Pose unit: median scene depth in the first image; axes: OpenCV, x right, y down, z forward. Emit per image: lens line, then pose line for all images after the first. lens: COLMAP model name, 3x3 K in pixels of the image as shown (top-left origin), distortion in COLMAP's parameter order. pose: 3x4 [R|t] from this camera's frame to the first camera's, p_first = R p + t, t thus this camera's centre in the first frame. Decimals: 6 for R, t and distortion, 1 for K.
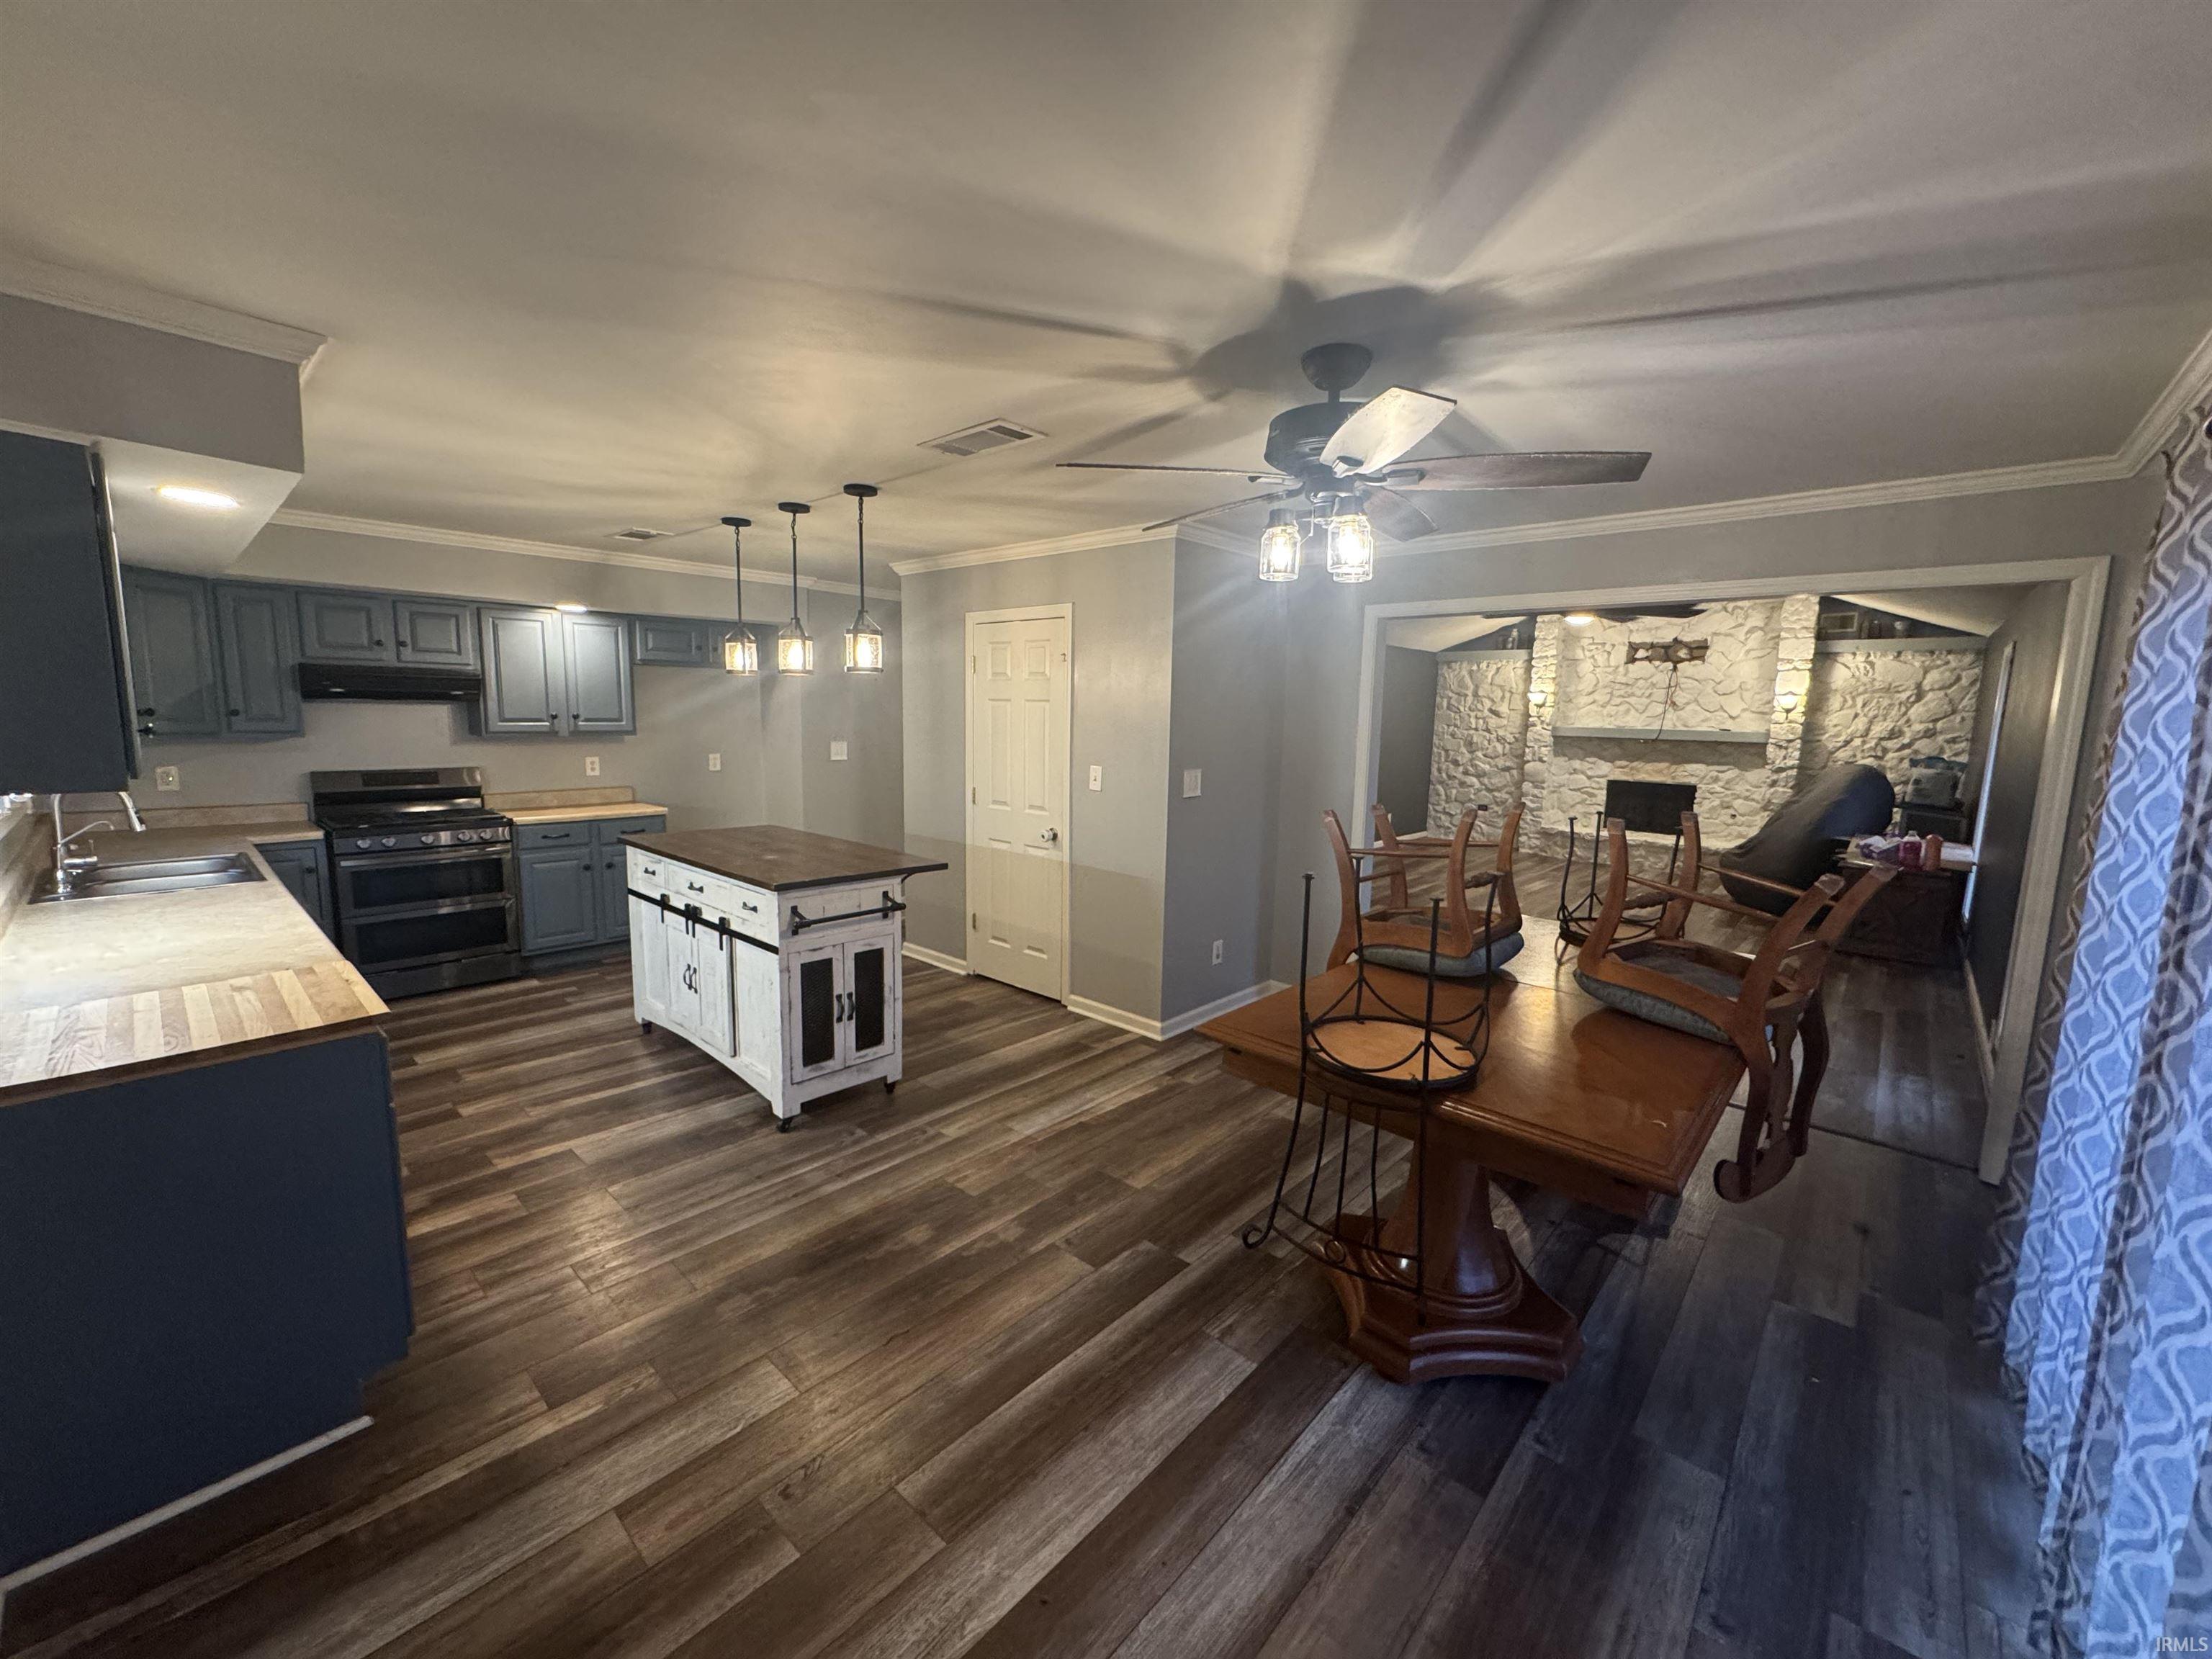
lens RADIAL K [[882.6, 0, 1105.5], [0, 882.6, 830.5], [0, 0, 1]] dist [0.002077, -0.000613]
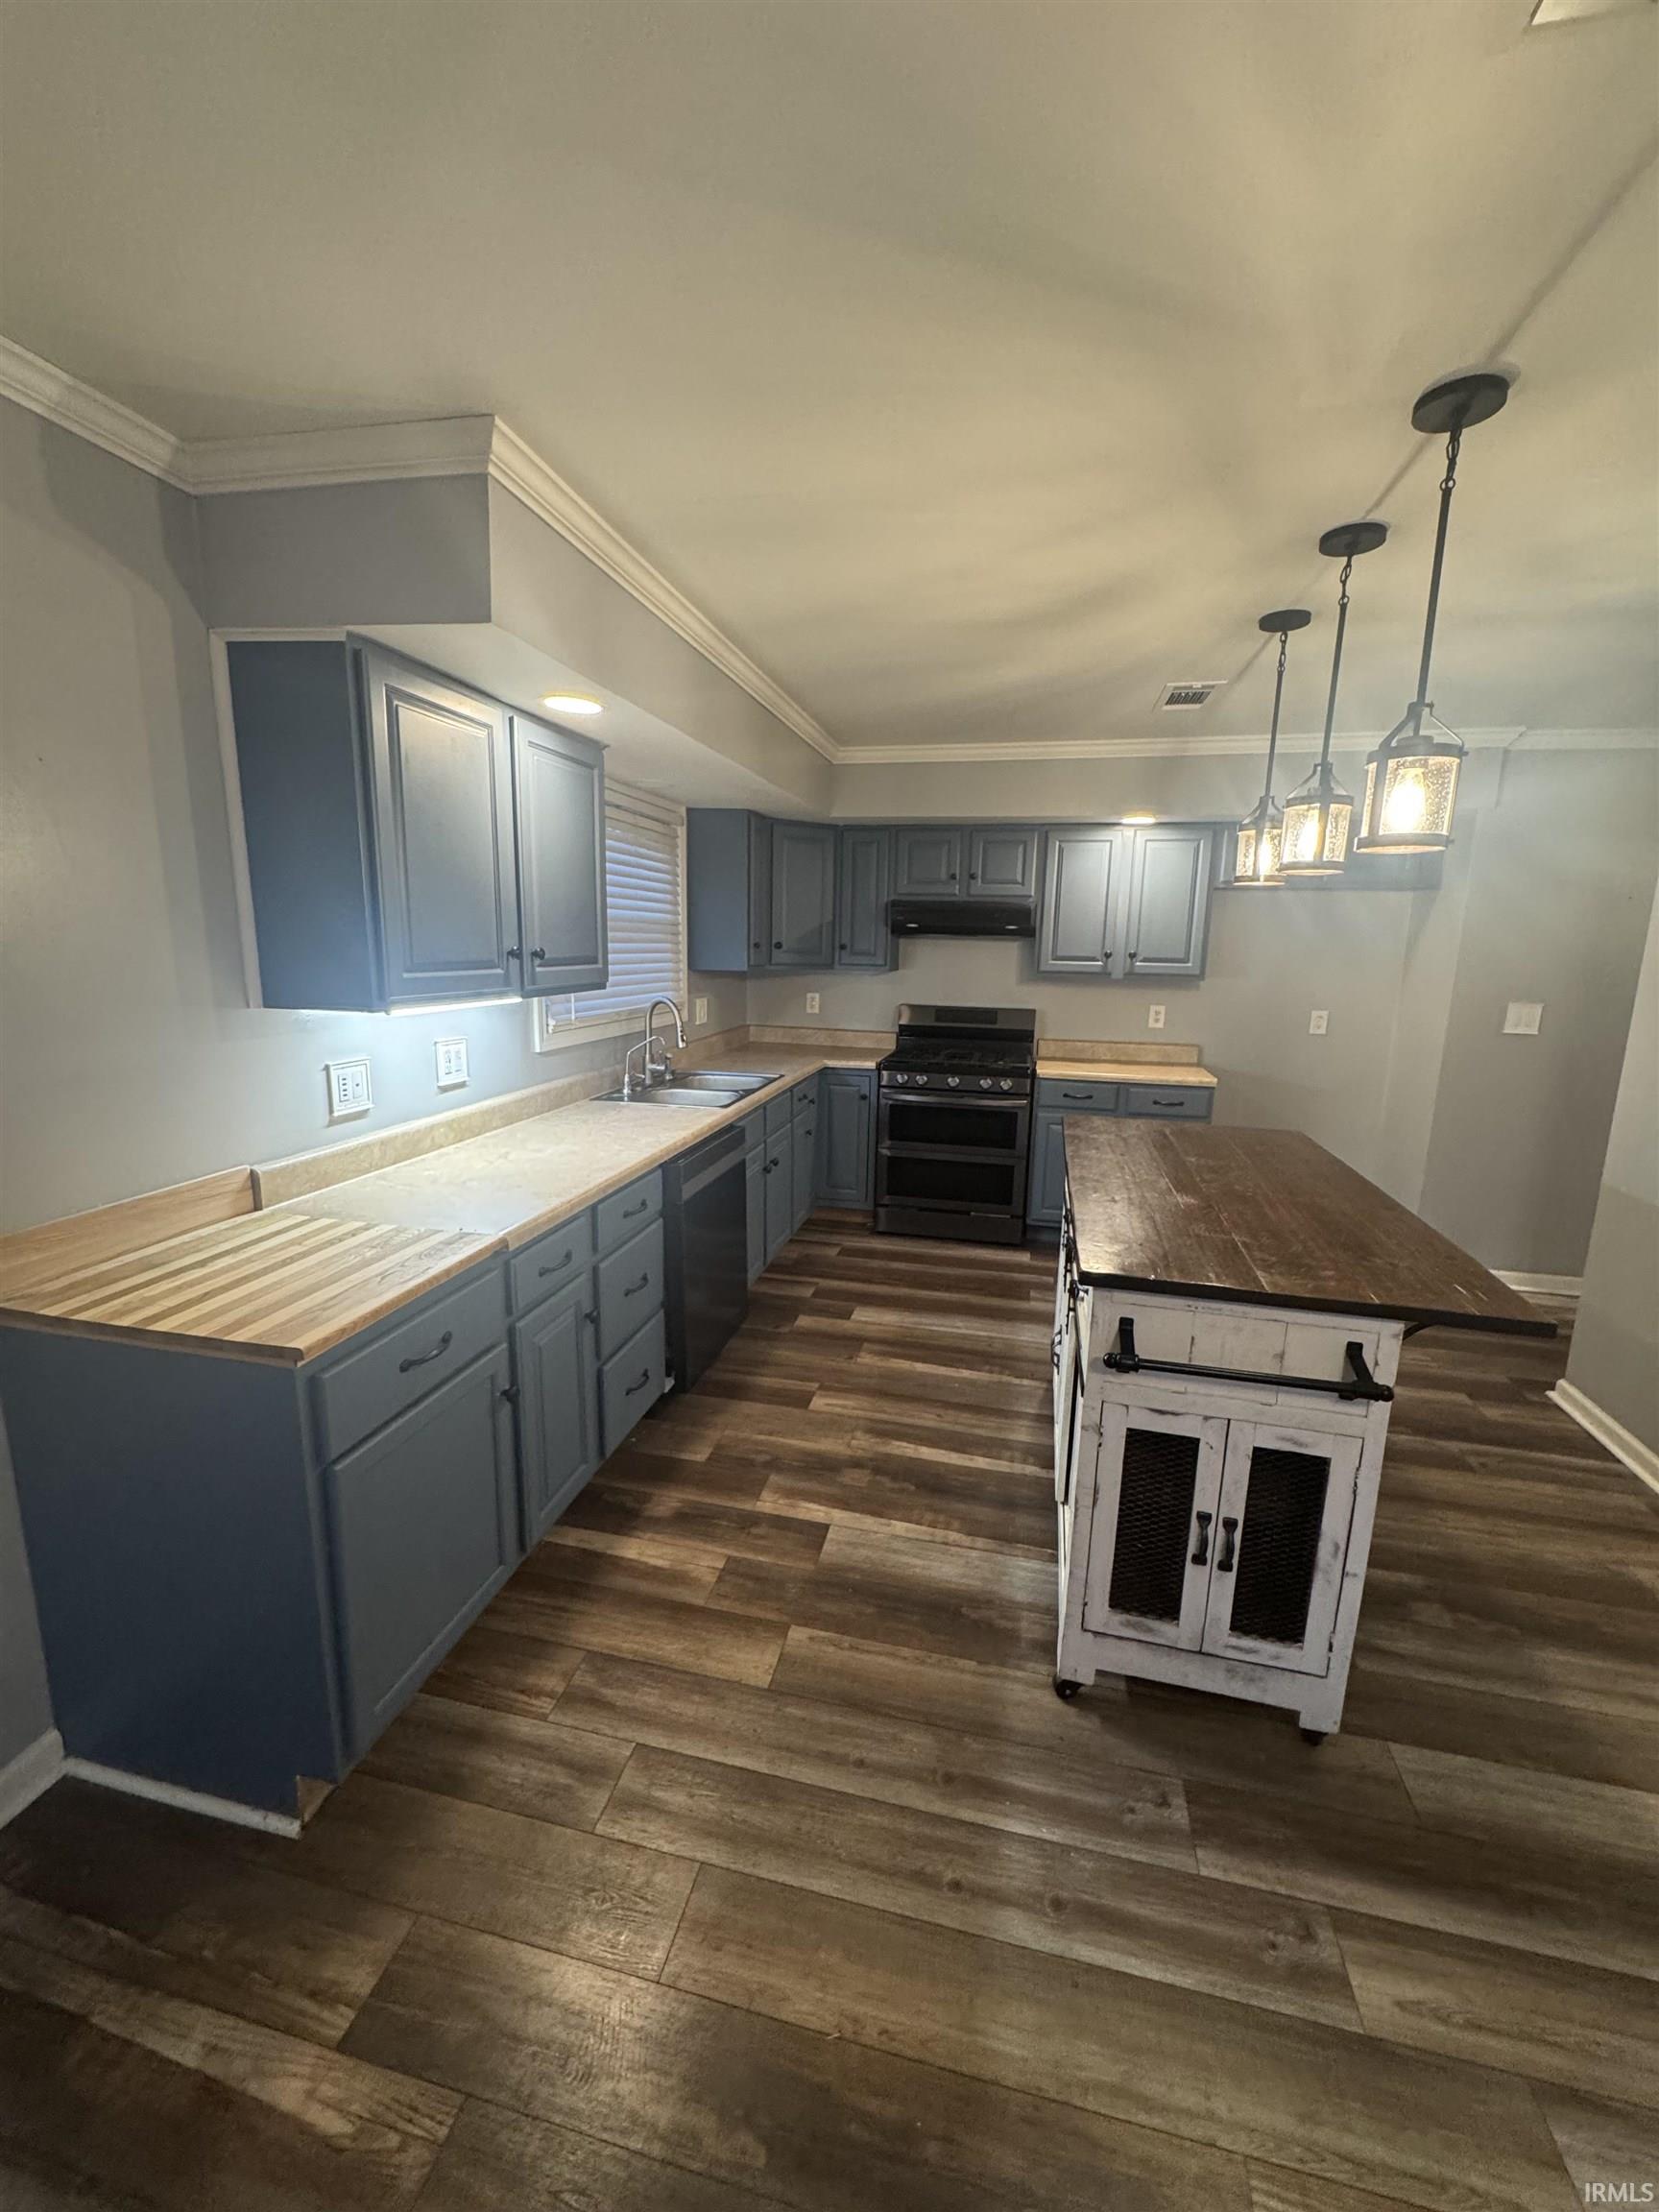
lens RADIAL K [[882.6, 0, 832.9], [0, 882.6, 1103.9], [0, 0, 1]] dist [0.002077, -0.000613]
pose [[0.490587, 0.155118, -0.857475, -0.028279], [-0.130053, 0.986041, 0.103969, -0.131623], [0.861633, 0.060512, 0.503912, 1.109322]]
